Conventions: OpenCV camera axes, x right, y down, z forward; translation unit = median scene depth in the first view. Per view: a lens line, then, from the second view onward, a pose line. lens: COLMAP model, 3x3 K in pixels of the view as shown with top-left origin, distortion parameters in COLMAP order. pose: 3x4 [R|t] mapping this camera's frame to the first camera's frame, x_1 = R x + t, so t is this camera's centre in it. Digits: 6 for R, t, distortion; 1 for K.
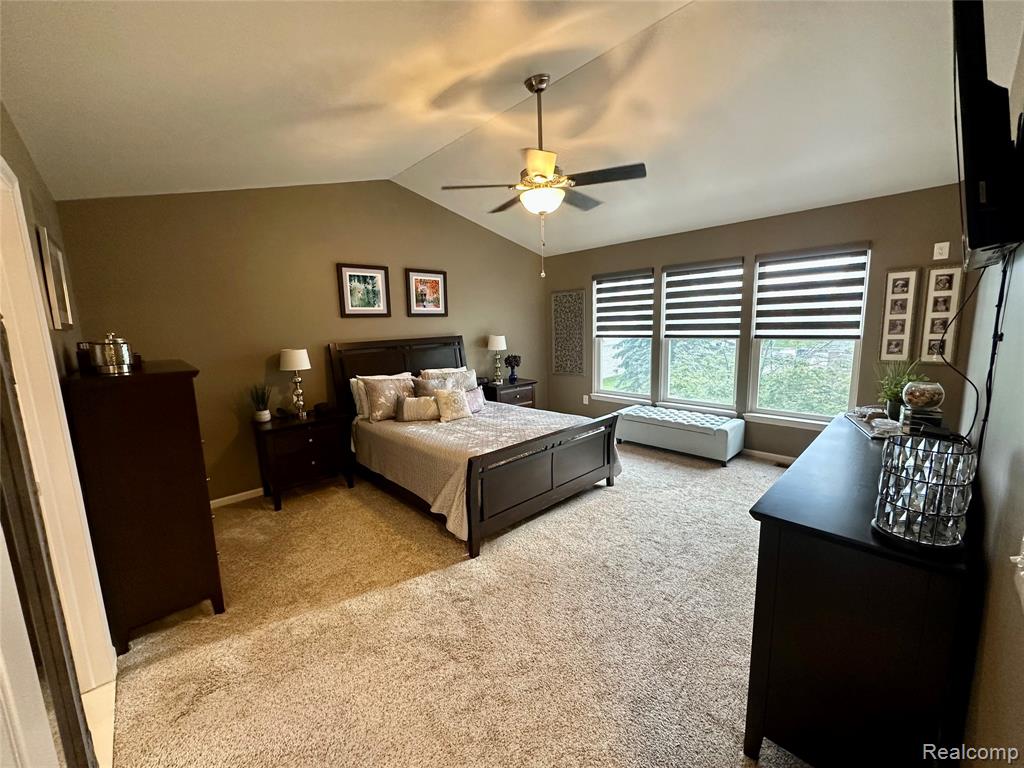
lens RADIAL K [[409.0, 0, 513.1], [0, 409.0, 383.7], [0, 0, 1]] dist [-0.001799, -0.000282]
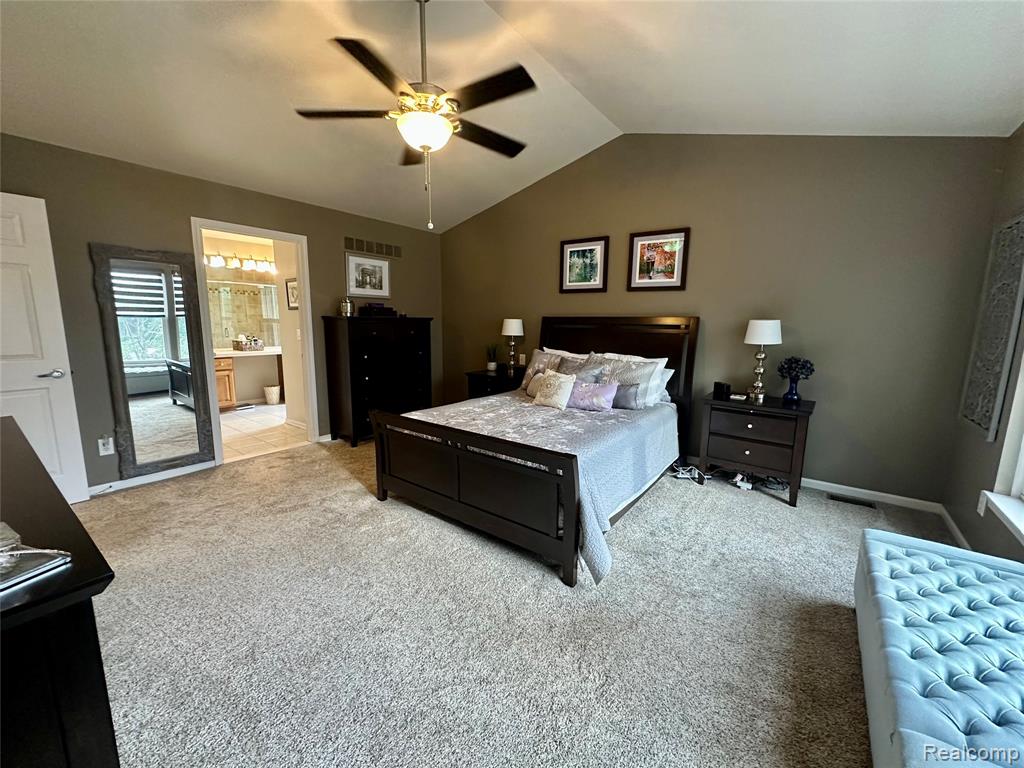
lens RADIAL K [[409.0, 0, 512.8], [0, 409.0, 383.0], [0, 0, 1]] dist [-0.001799, -0.000282]
pose [[0.169468, 0.182482, -0.968494, 0.600281], [-0.168592, 0.973591, 0.153942, -0.072058], [0.971008, 0.137192, 0.195758, 0.663095]]
